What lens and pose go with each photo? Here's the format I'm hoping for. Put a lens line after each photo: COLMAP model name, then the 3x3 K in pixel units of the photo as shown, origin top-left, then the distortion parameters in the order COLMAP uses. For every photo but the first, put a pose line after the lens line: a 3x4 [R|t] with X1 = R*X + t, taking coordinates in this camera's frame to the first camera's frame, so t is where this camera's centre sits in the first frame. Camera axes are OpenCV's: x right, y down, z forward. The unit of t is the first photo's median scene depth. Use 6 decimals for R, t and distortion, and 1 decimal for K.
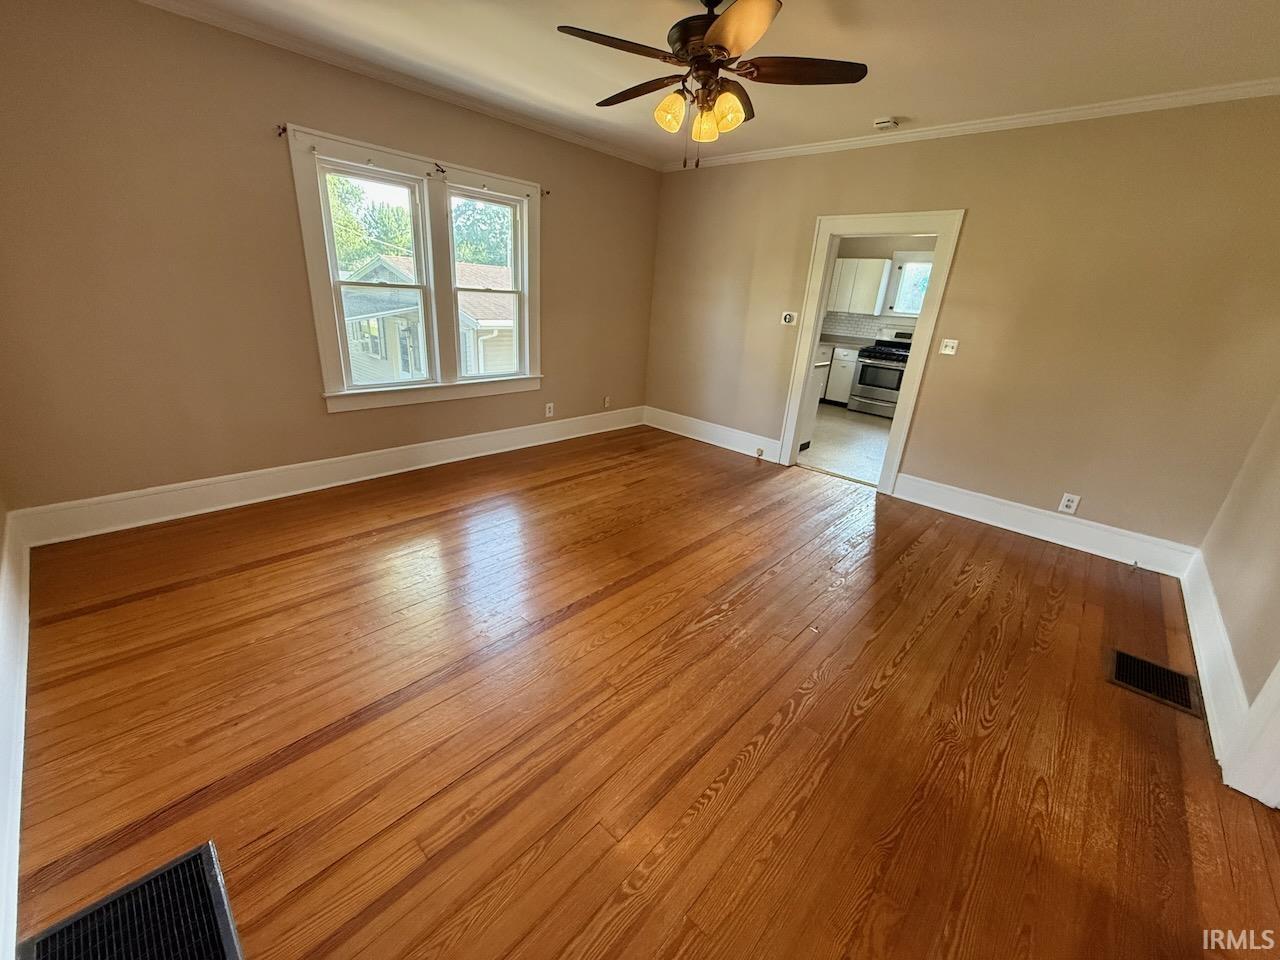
lens RADIAL K [[511.8, 0, 640.3], [0, 511.8, 478.1], [0, 0, 1]] dist [0.000534, -0.000008]
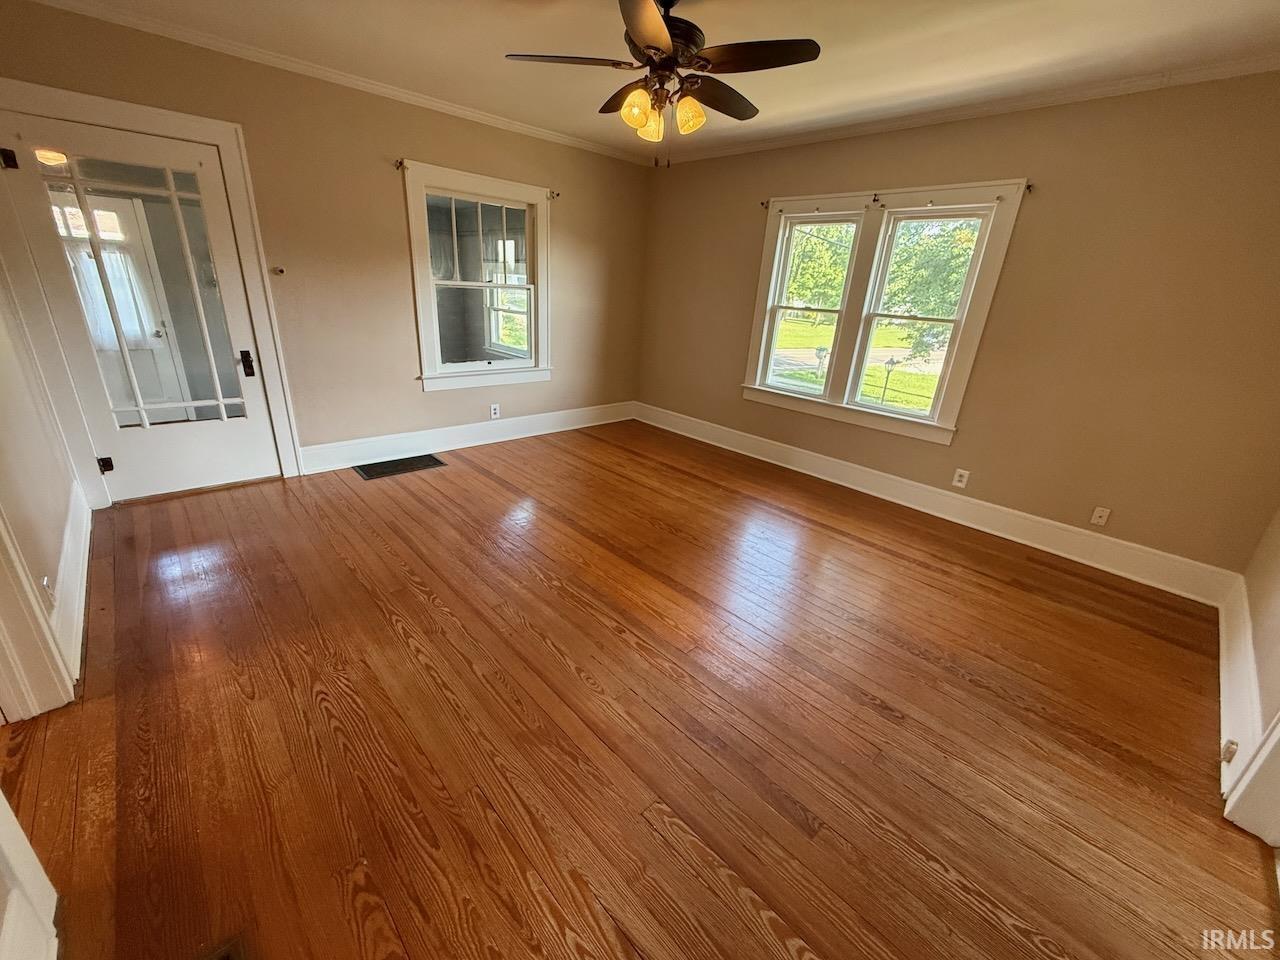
lens RADIAL K [[511.8, 0, 635.8], [0, 511.8, 483.2], [0, 0, 1]] dist [0.000534, -0.000008]
pose [[-0.070455, 0.296636, -0.952388, 0.924385], [-0.401853, 0.865418, 0.299276, -0.259147], [0.912990, 0.403806, 0.058232, 0.850408]]
